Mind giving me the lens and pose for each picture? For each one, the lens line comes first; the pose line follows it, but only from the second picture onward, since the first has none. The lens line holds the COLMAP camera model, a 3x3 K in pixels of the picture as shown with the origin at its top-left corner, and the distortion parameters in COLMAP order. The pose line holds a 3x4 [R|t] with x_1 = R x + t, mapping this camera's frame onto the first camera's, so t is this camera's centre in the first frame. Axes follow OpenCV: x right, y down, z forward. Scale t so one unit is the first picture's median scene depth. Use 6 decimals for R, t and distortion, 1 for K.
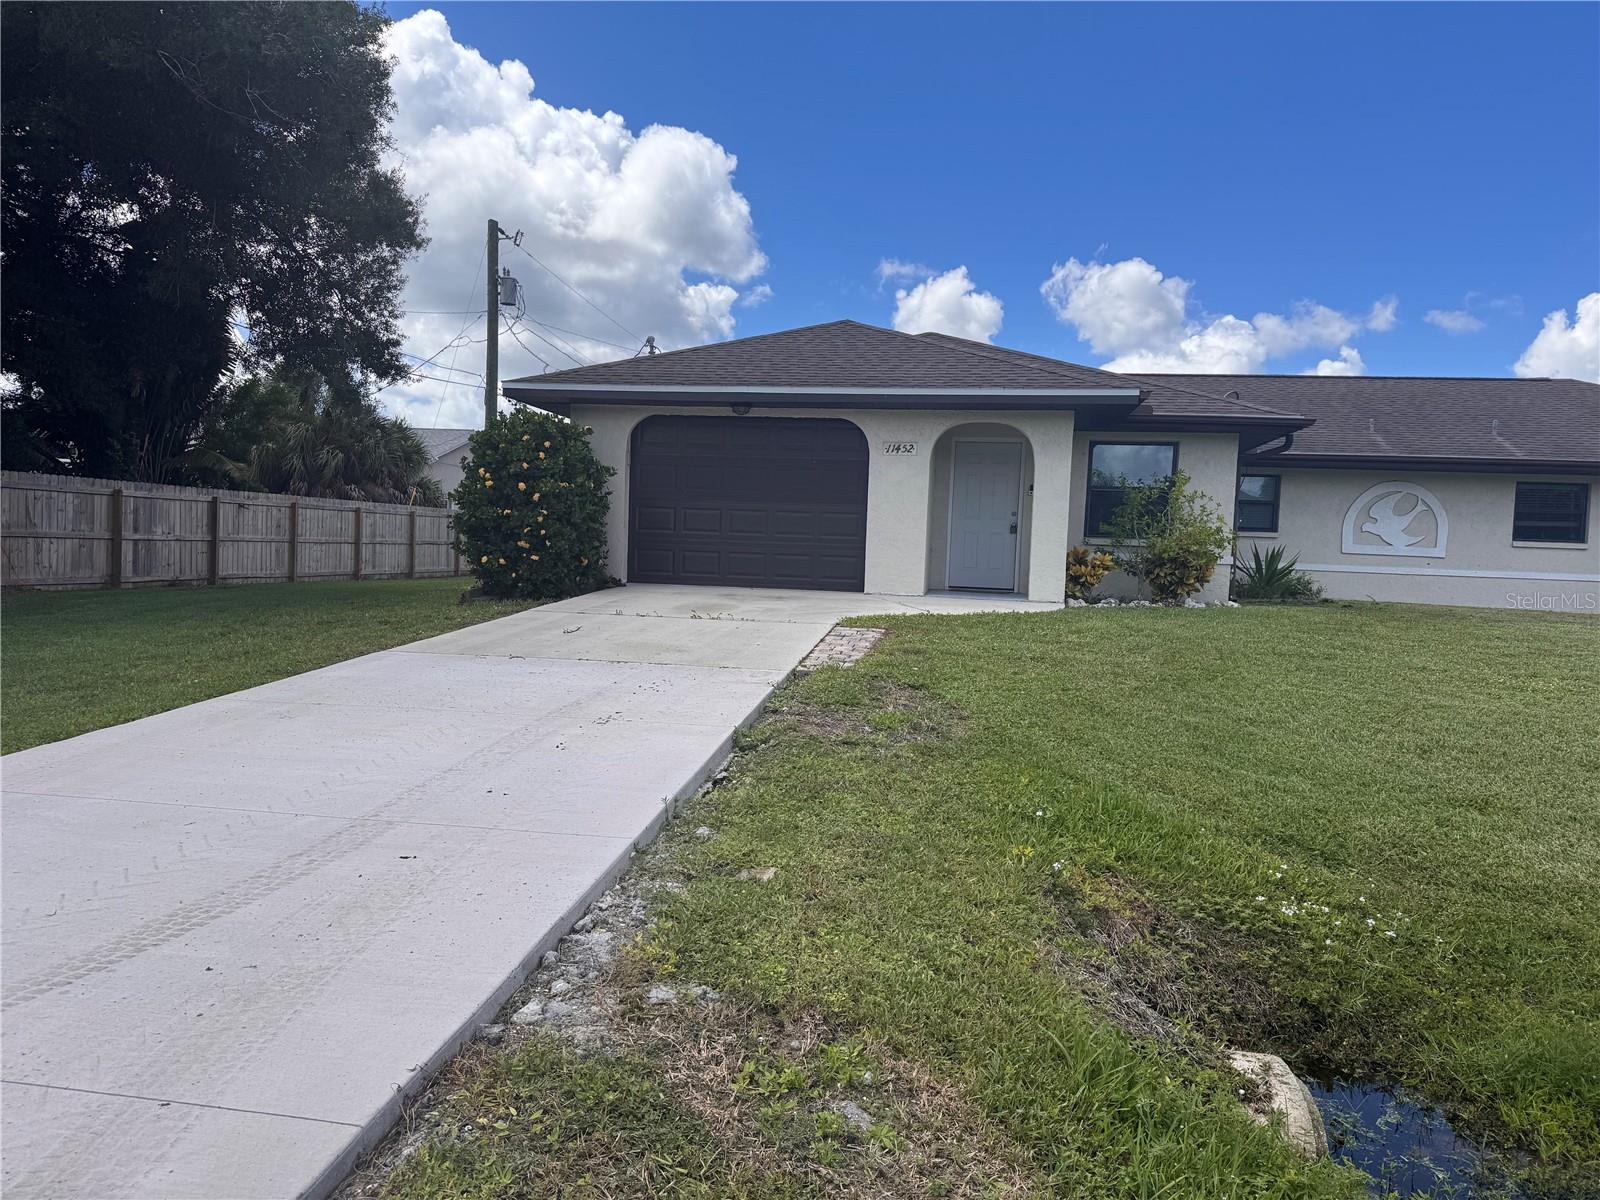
lens RADIAL K [[1078.4, 0, 800.0], [0, 1078.4, 600.0], [0, 0, 1]] dist [0.049496, -0.076014]
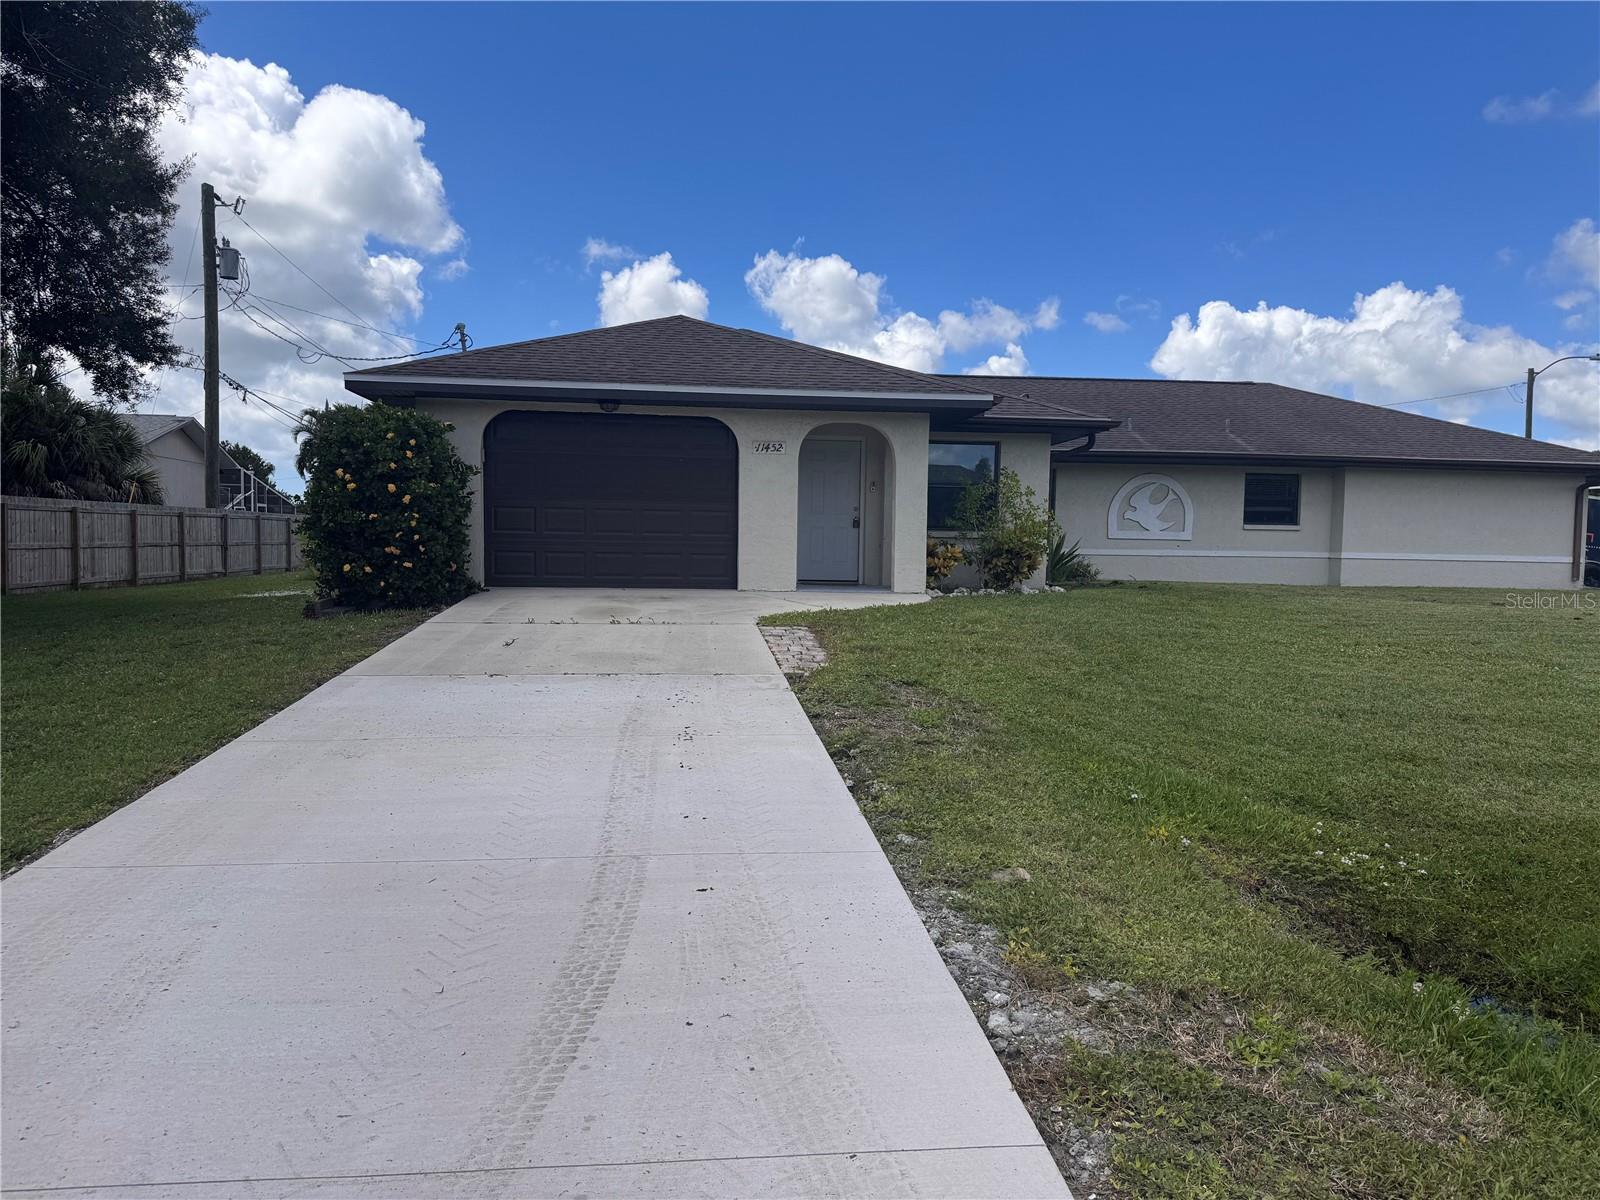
lens RADIAL K [[1079.8, 0, 800.0], [0, 1079.8, 600.0], [0, 0, 1]] dist [0.086457, -0.137346]
pose [[0.965632, -0.034909, 0.257557, -0.131335], [0.031998, 0.999368, 0.015488, -0.010050], [-0.257935, -0.006714, 0.966139, 0.005463]]
